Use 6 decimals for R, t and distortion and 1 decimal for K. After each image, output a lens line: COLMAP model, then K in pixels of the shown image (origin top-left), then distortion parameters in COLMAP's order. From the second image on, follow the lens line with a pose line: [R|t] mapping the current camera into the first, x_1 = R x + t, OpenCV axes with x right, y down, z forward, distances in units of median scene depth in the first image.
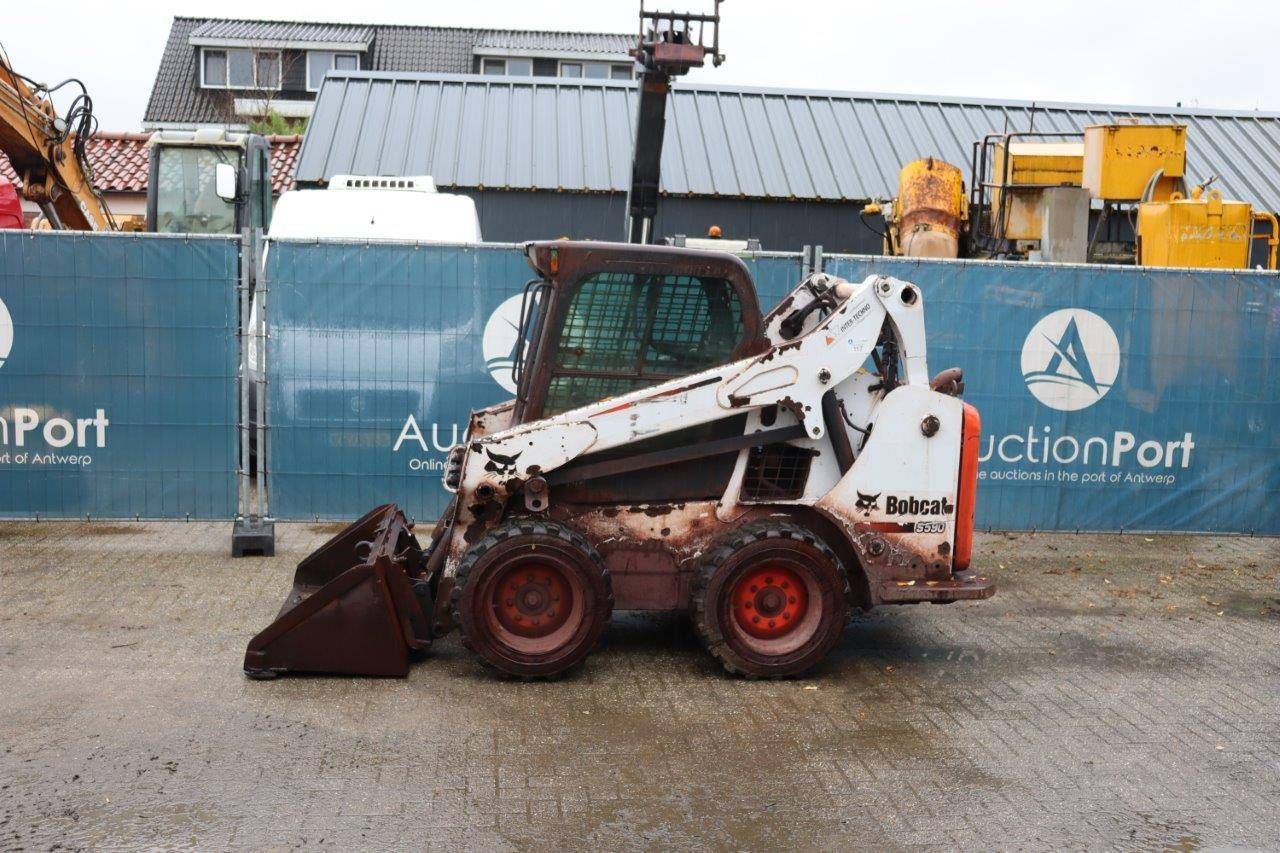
lens RADIAL K [[1320.7, 0, 641.3], [0, 1320.7, 449.7], [0, 0, 1]] dist [-0.039260, 0.000000]
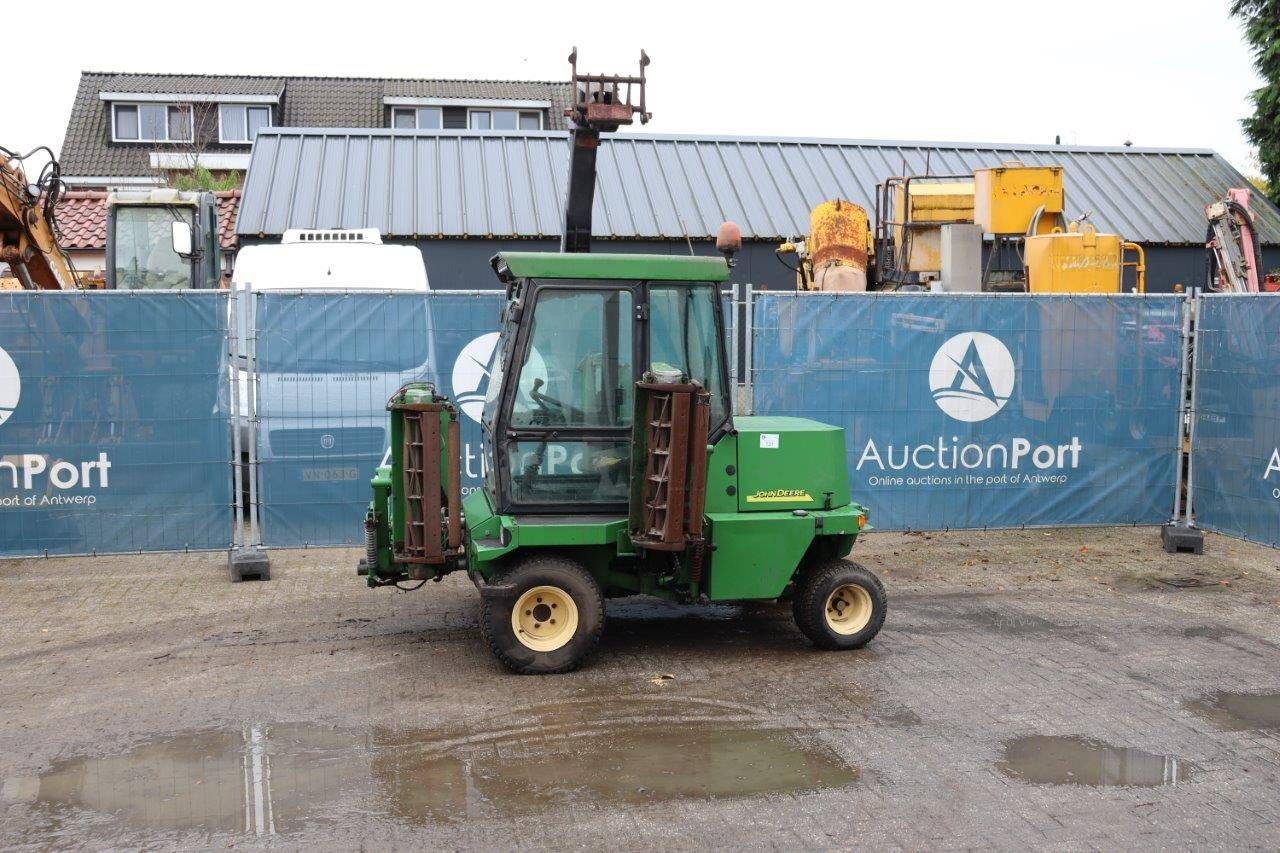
lens RADIAL K [[1320.7, 0, 652.5], [0, 1320.7, 450.6], [0, 0, 1]] dist [-0.039260, 0.000000]
pose [[0.996204, -0.038517, 0.078060, -0.038336], [0.040596, 0.998857, -0.025222, 0.012164], [-0.077000, 0.028295, 0.996630, -0.107134]]
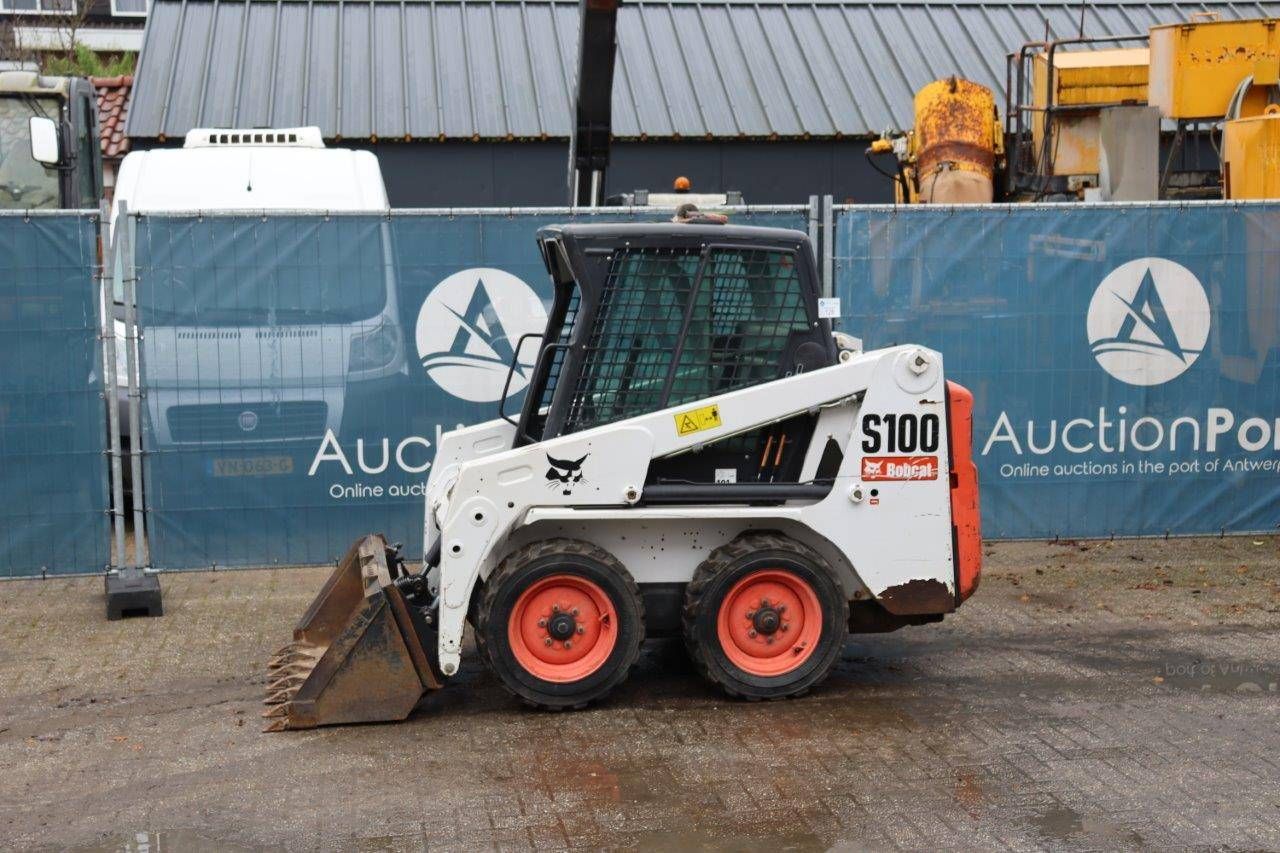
lens RADIAL K [[1740.4, 0, 640.9], [0, 1740.4, 446.7], [0, 0, 1]] dist [0.100581, 0.000000]
pose [[0.997982, -0.047979, 0.041599, -0.028832], [0.048634, 0.998706, -0.014873, 0.008199], [-0.040831, 0.016866, 0.999024, -0.053863]]
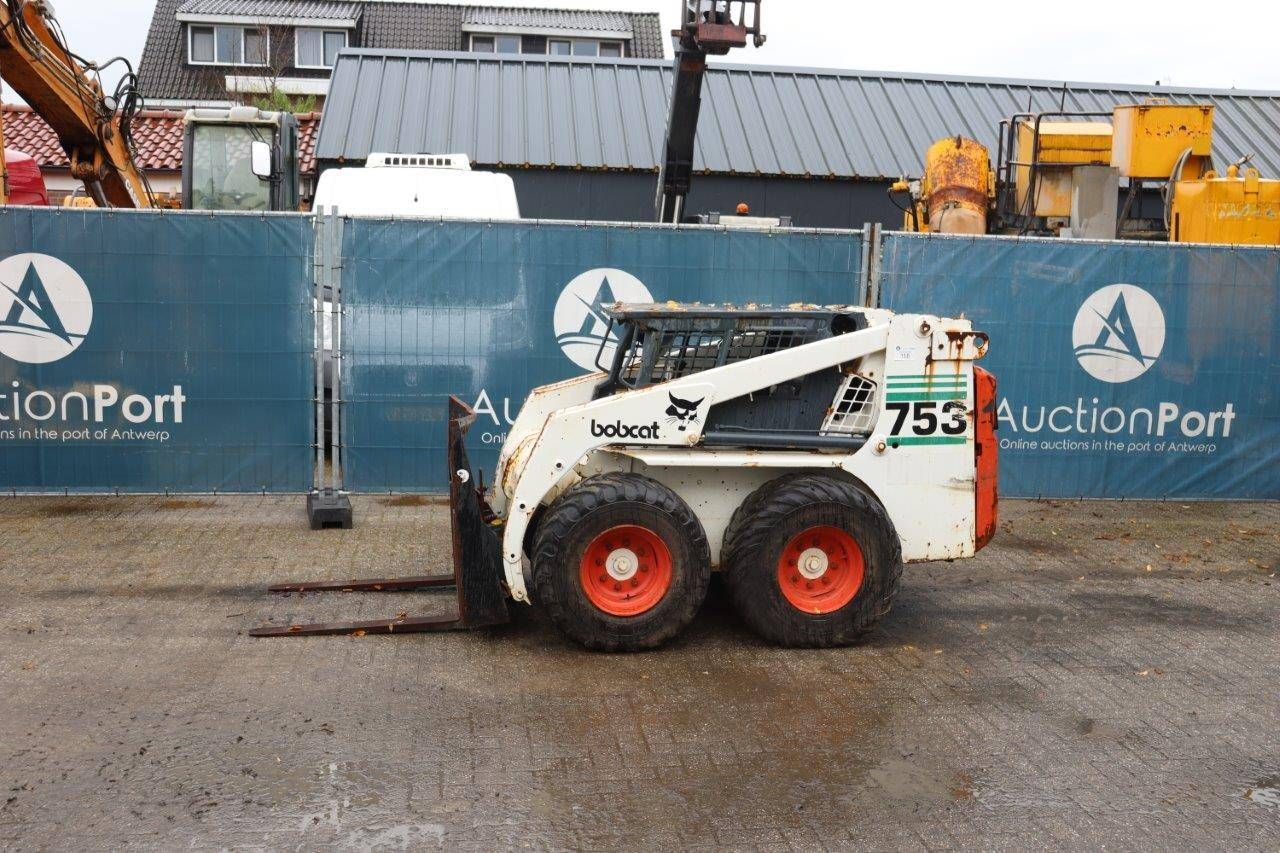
lens RADIAL K [[1320.7, 0, 645.4], [0, 1320.7, 441.1], [0, 0, 1]] dist [-0.039260, 0.000000]
pose [[0.999589, -0.005842, 0.028051, -0.071468], [0.005531, 0.999923, 0.011143, 0.002758], [-0.028114, -0.010983, 0.999544, -0.022864]]
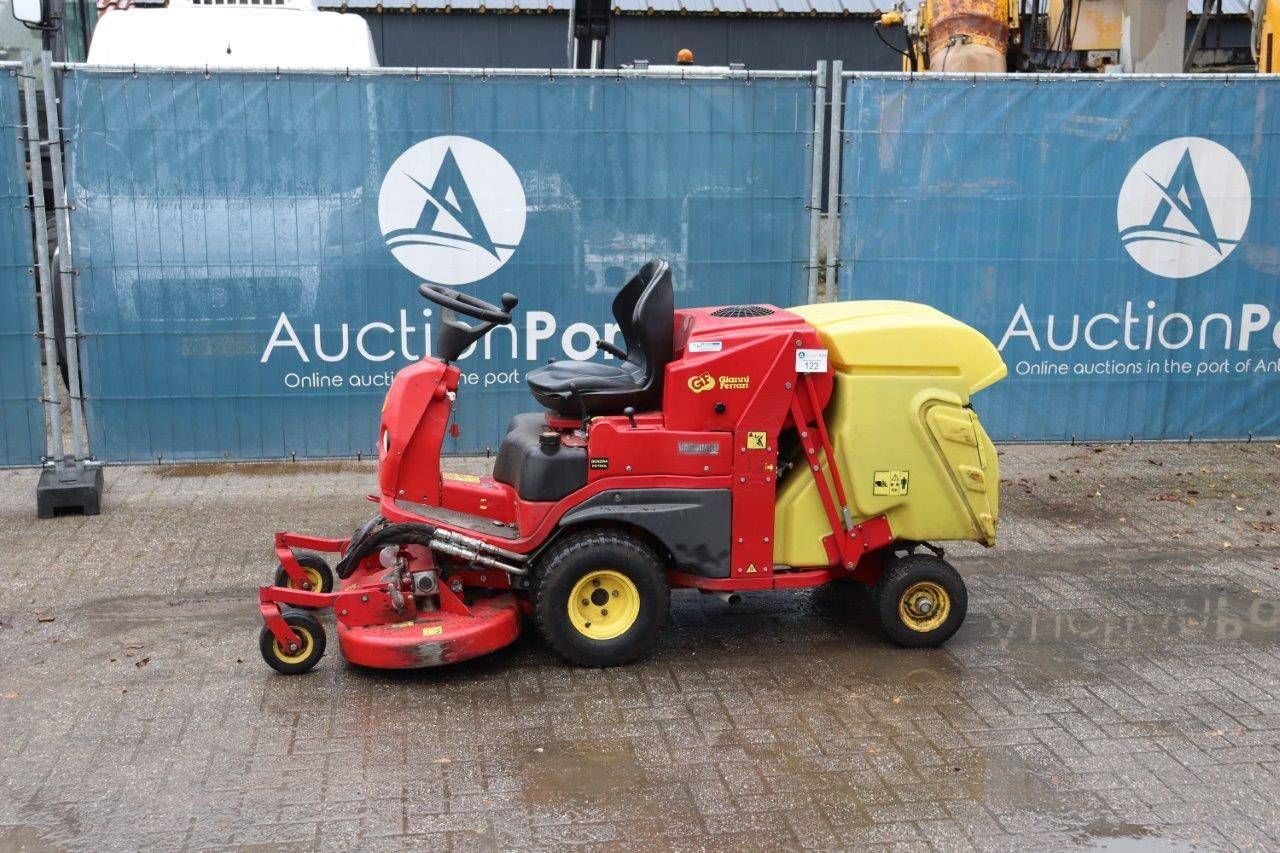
lens RADIAL K [[1538.3, 0, 639.8], [0, 1538.3, 439.3], [0, 0, 1]] dist [0.039126, 0.000000]
pose [[0.999065, -0.033443, 0.027413, -0.003991], [0.031489, 0.997132, 0.068826, -0.008304], [-0.029636, -0.067898, 0.997252, 0.132766]]
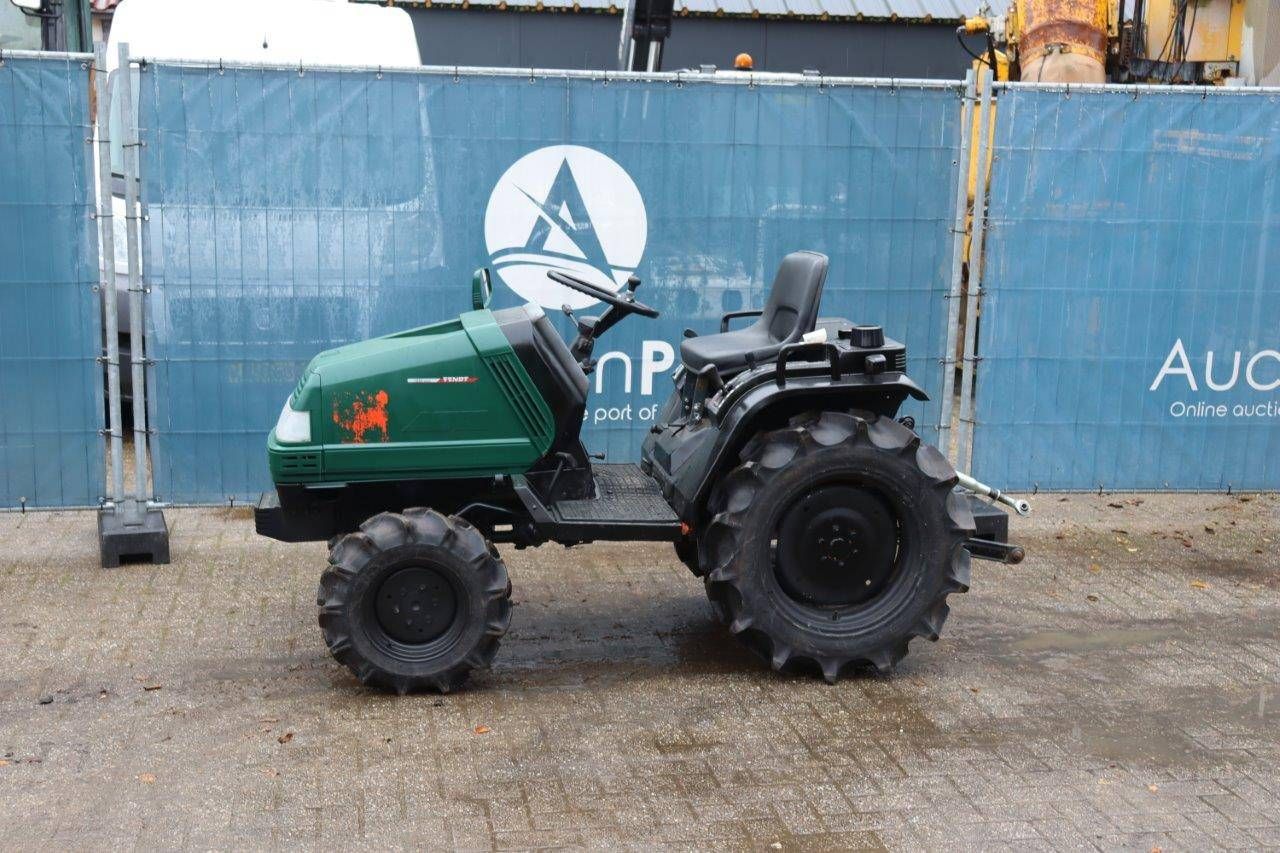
lens RADIAL K [[1649.6, 0, 645.2], [0, 1649.6, 446.6], [0, 0, 1]] dist [0.078301, 0.000000]
pose [[0.997472, -0.022355, 0.067451, -0.090144], [0.018626, 0.998290, 0.055413, -0.014651], [-0.068575, -0.054016, 0.996183, 0.162343]]
